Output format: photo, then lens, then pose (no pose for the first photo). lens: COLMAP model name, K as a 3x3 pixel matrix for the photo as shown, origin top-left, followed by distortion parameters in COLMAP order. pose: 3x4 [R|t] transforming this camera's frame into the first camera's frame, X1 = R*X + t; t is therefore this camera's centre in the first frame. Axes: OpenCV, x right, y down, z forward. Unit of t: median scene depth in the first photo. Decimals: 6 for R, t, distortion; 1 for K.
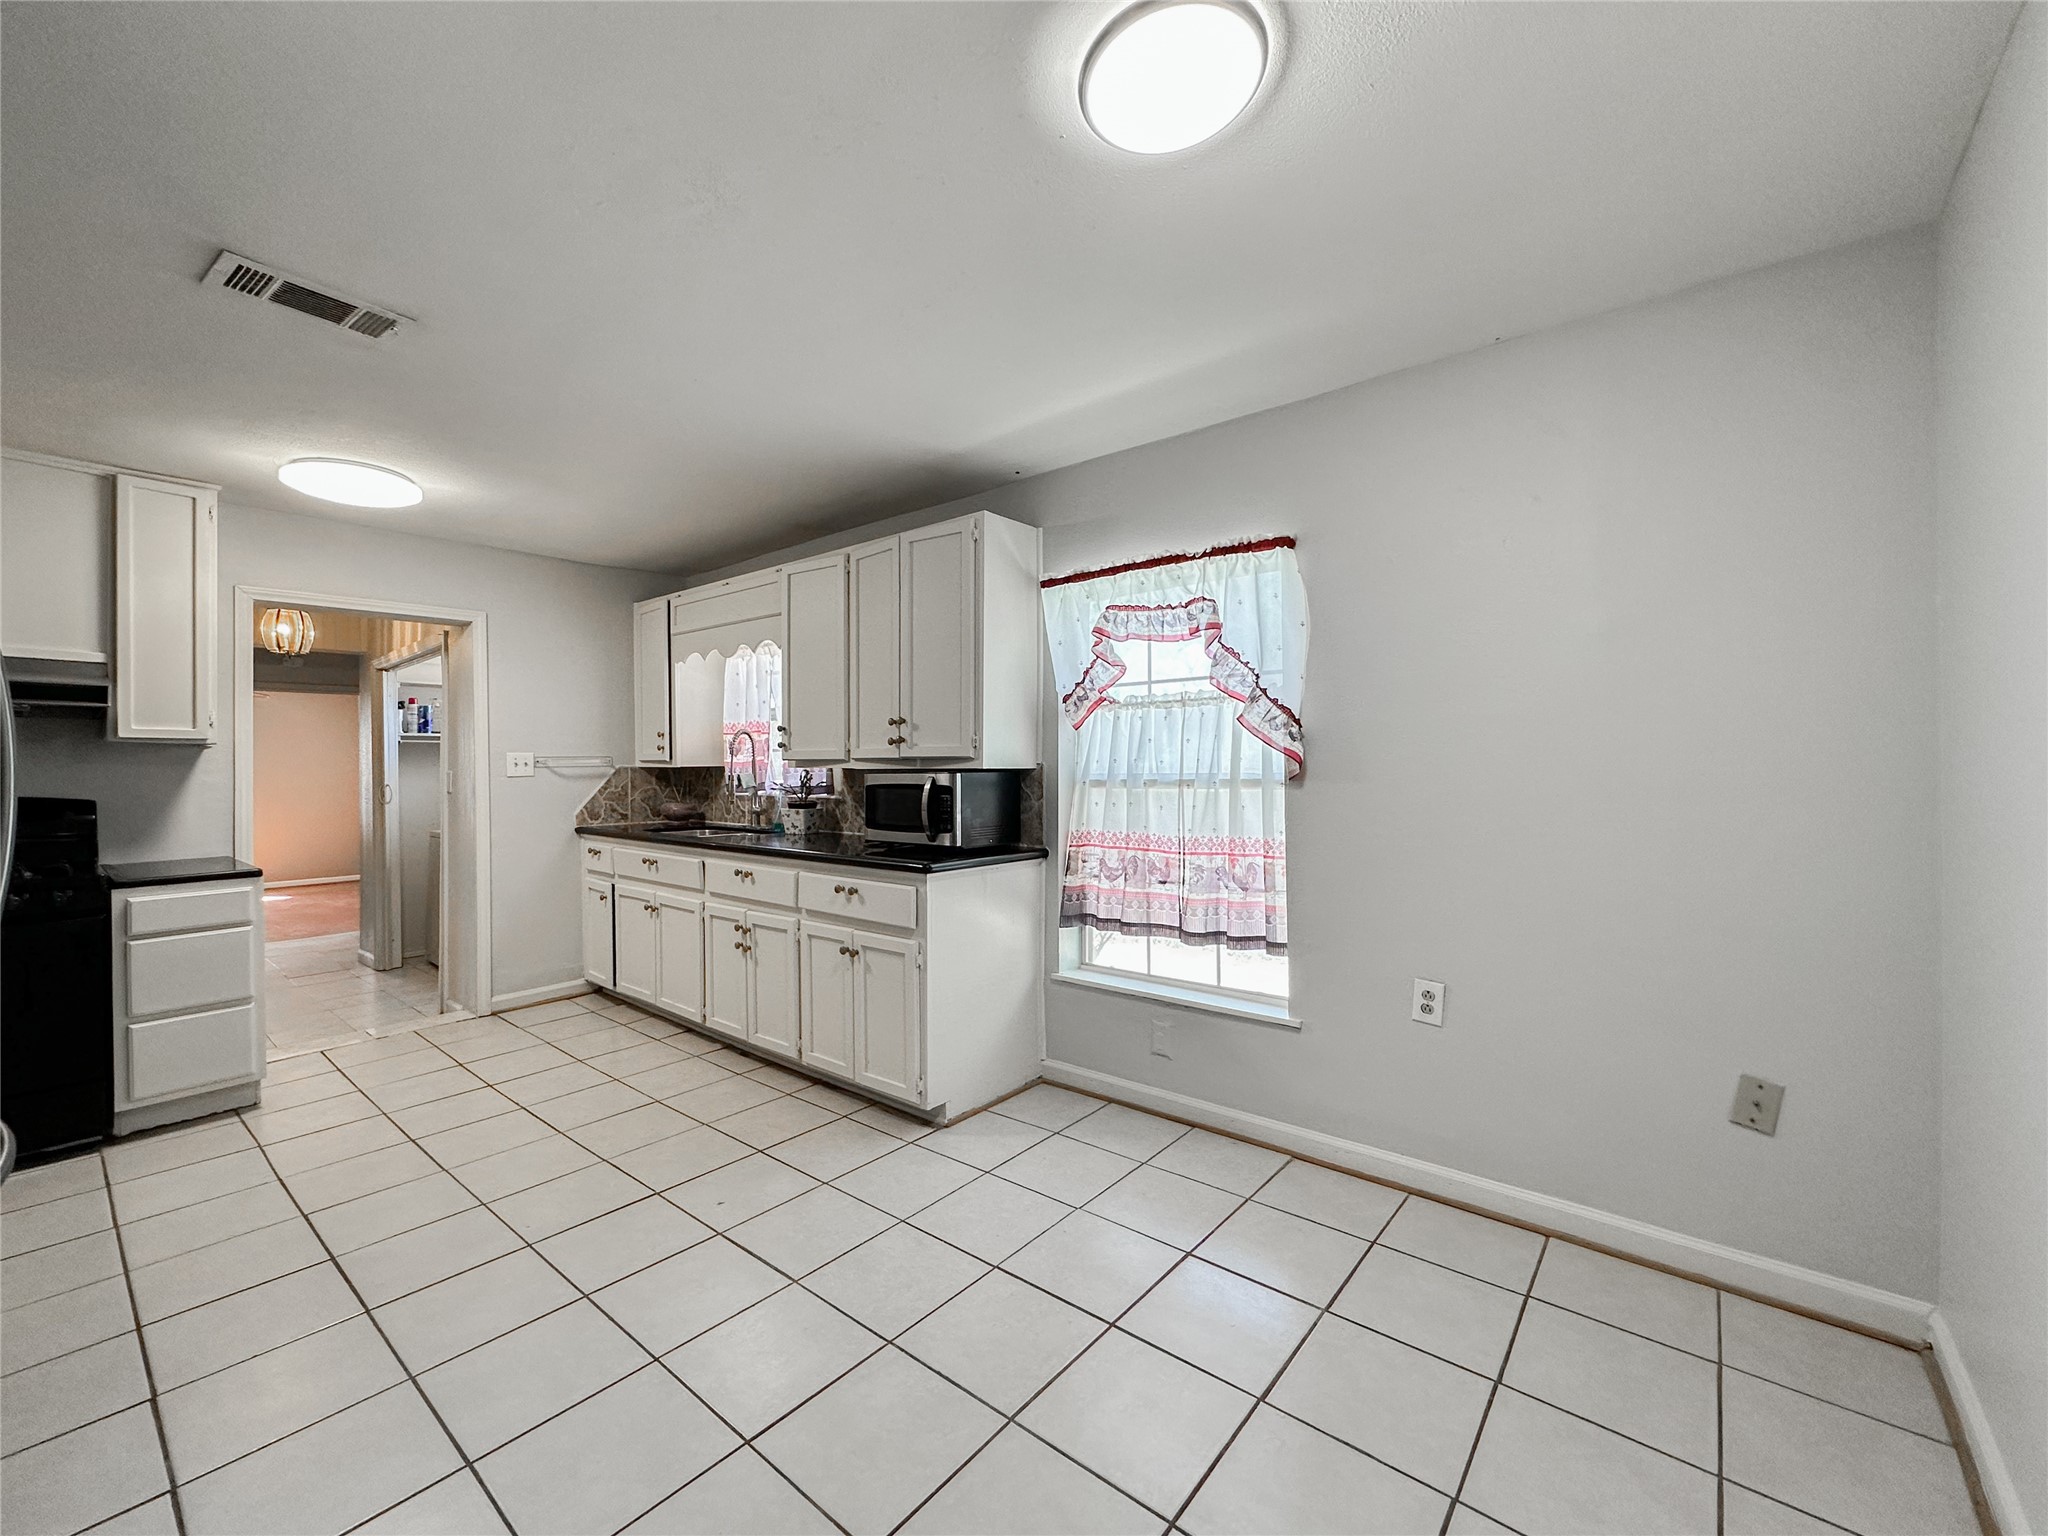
lens RADIAL K [[842.9, 0, 1019.1], [0, 842.9, 766.3], [0, 0, 1]] dist [0.000417, -0.000062]
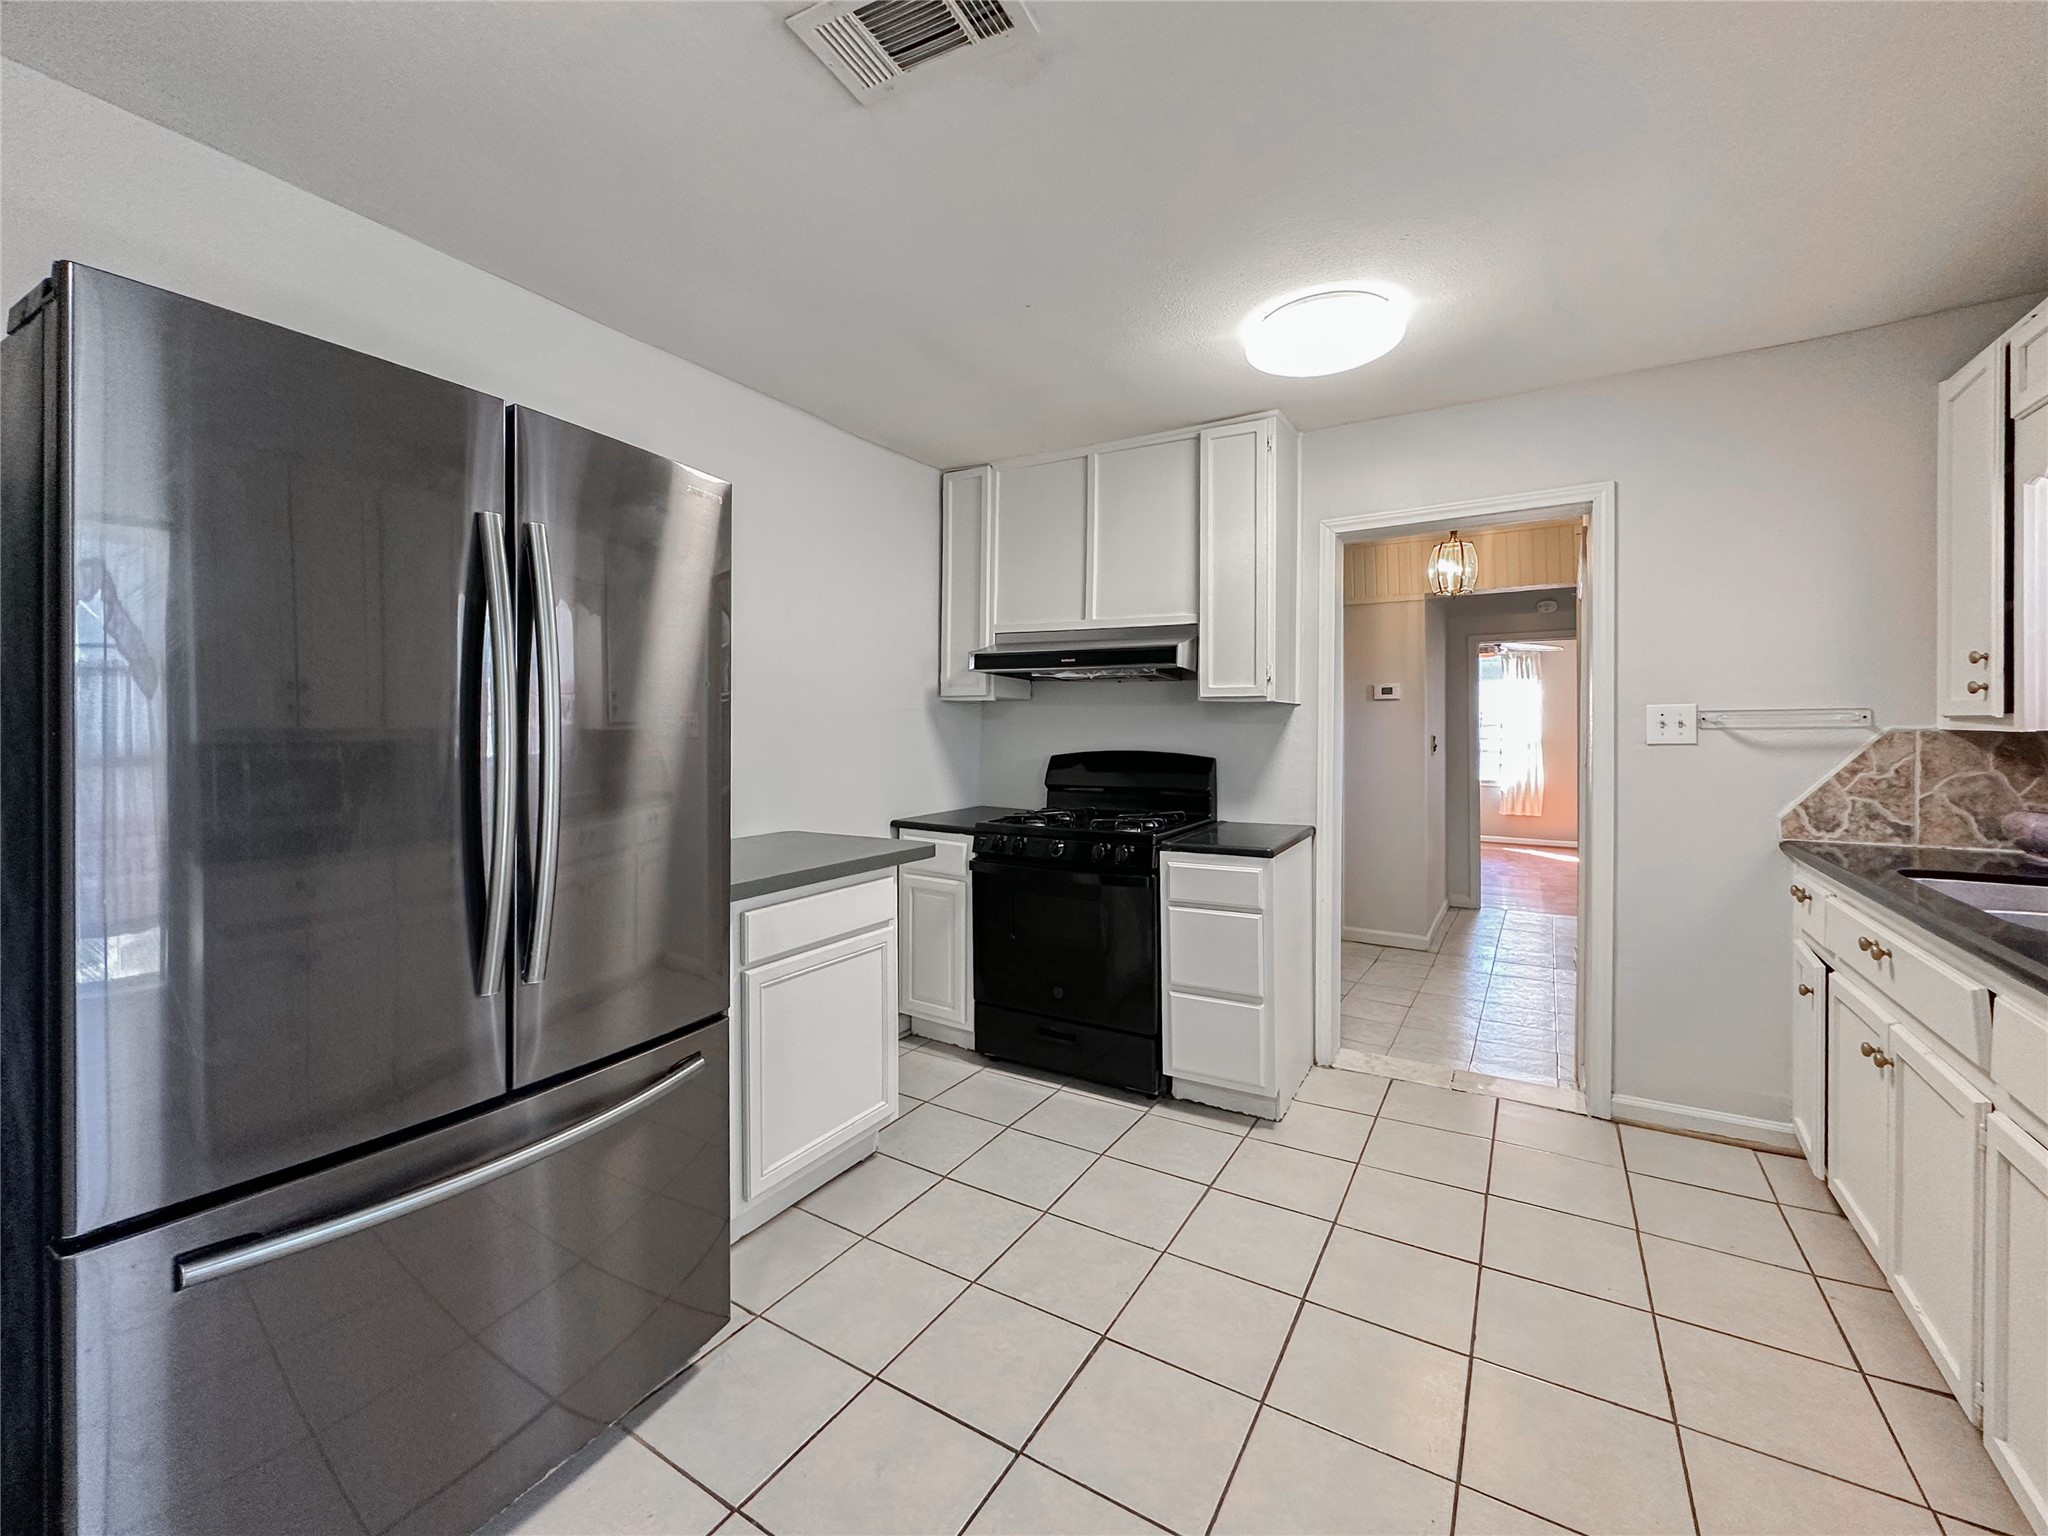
lens RADIAL K [[868.7, 0, 1010.7], [0, 868.7, 747.1], [0, 0, 1]] dist [-0.001016, 0.000250]
pose [[0.171874, 0.029726, -0.984670, -0.097332], [0.001859, 0.999533, 0.030499, -0.007920], [0.985117, -0.007073, 0.171739, 0.616670]]
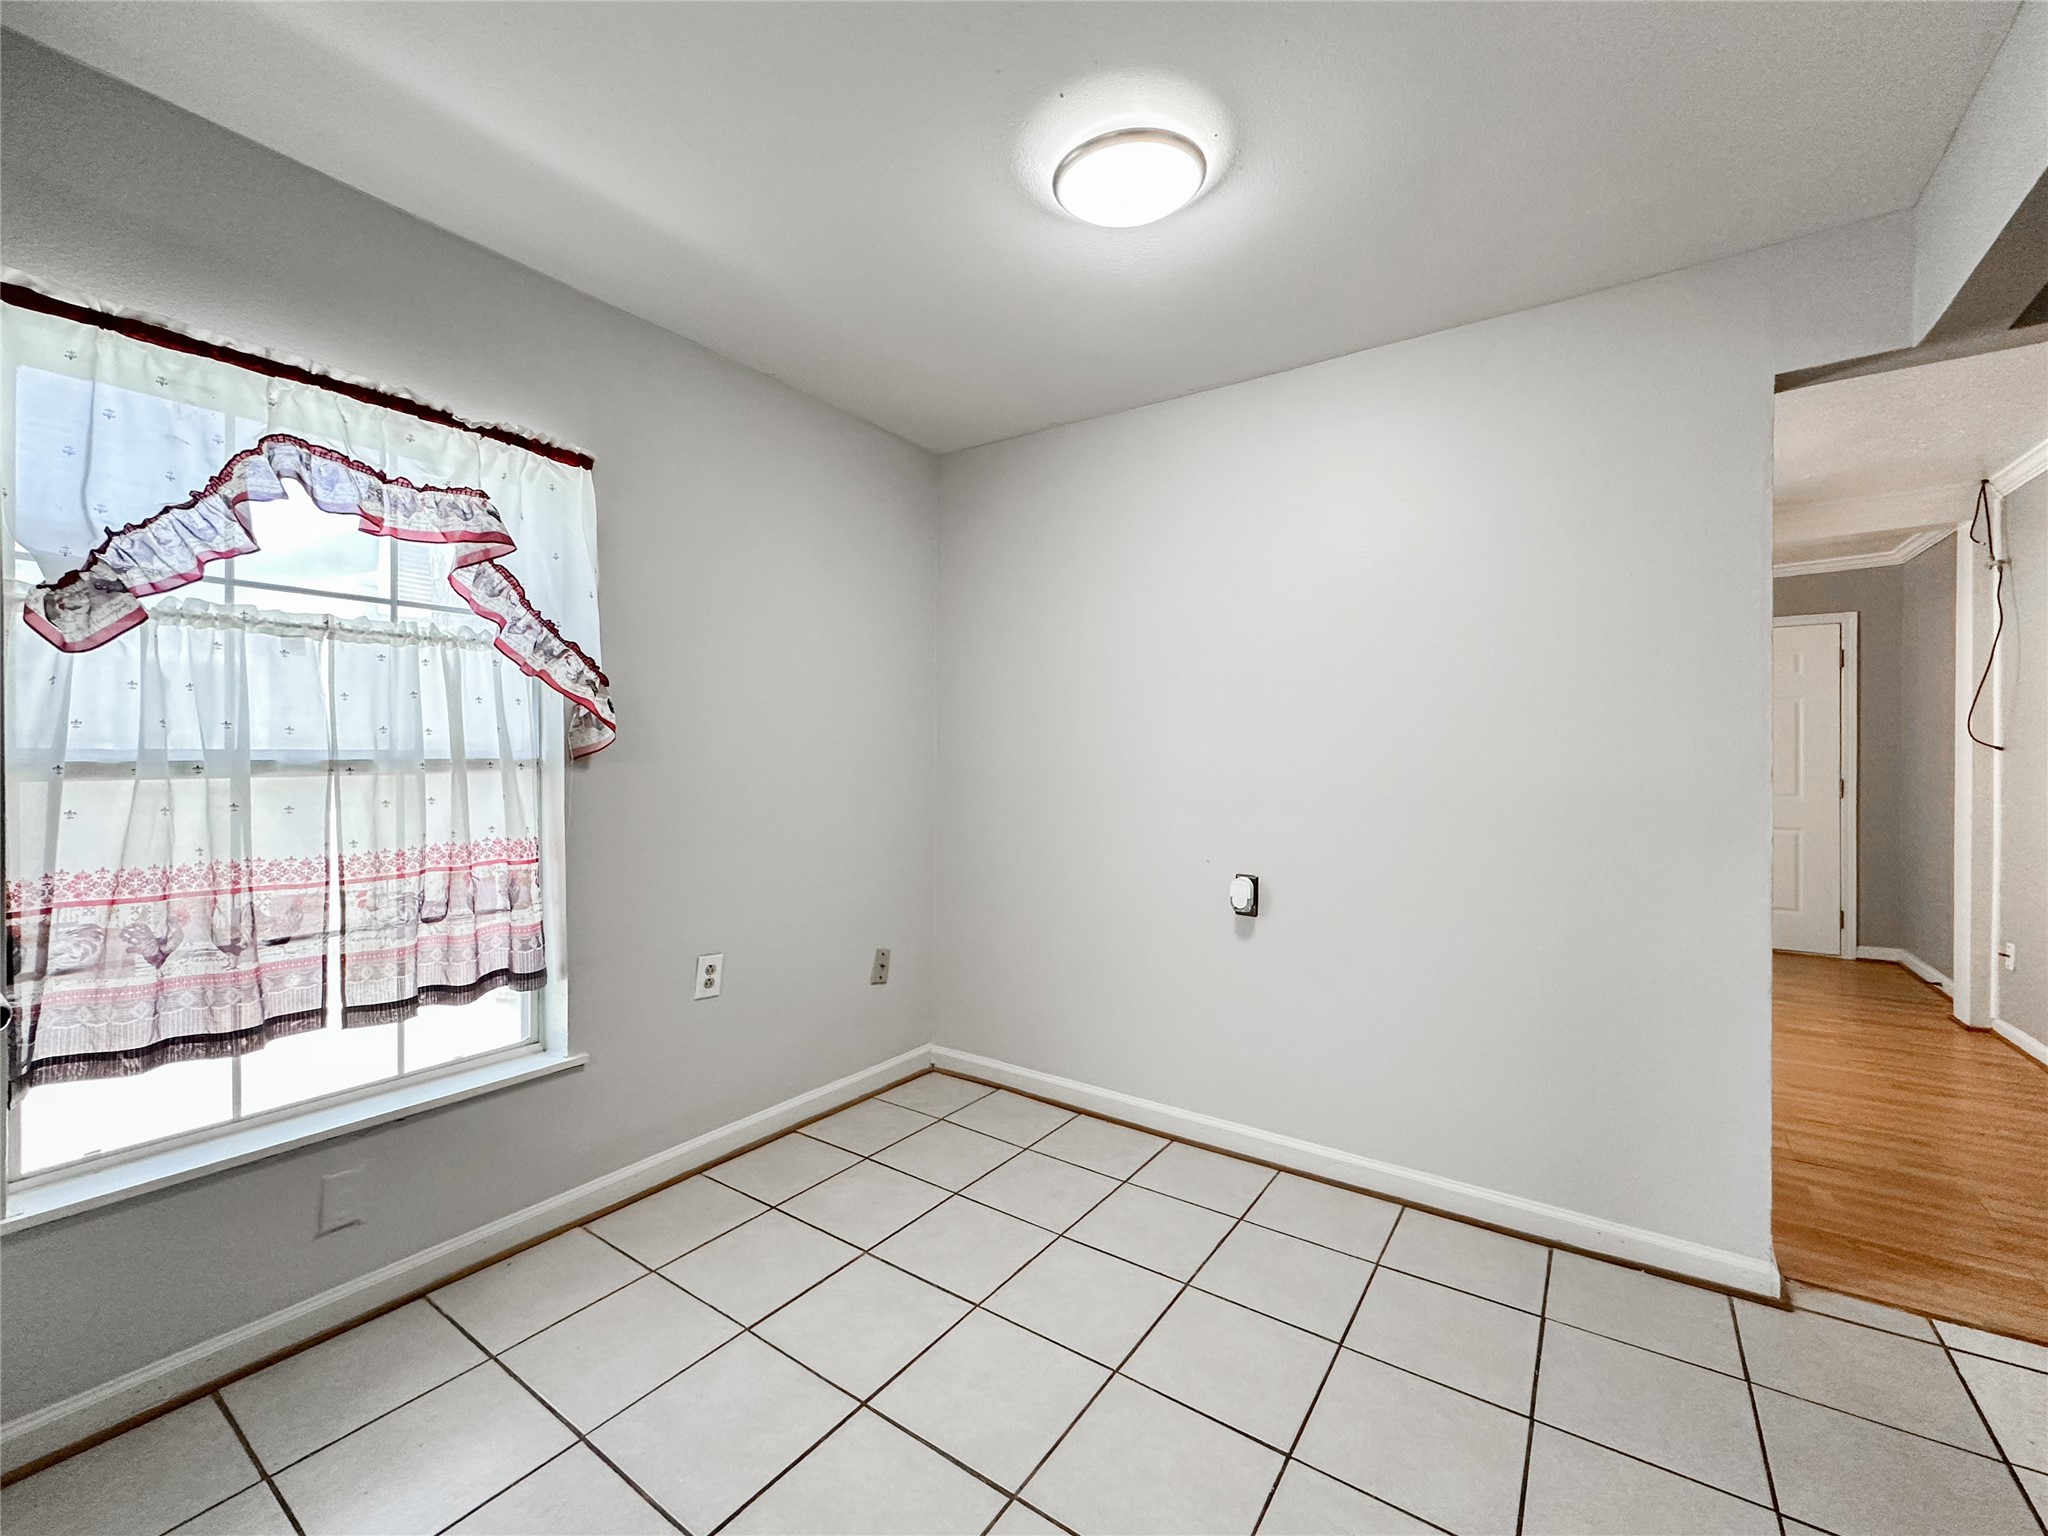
lens RADIAL K [[842.9, 0, 1048.2], [0, 842.9, 752.2], [0, 0, 1]] dist [0.000417, -0.000062]
pose [[-0.105952, 0.005341, 0.994357, -0.429147], [-0.012491, 0.999900, -0.006701, 0.006820], [-0.994293, -0.013130, -0.105875, 0.521856]]
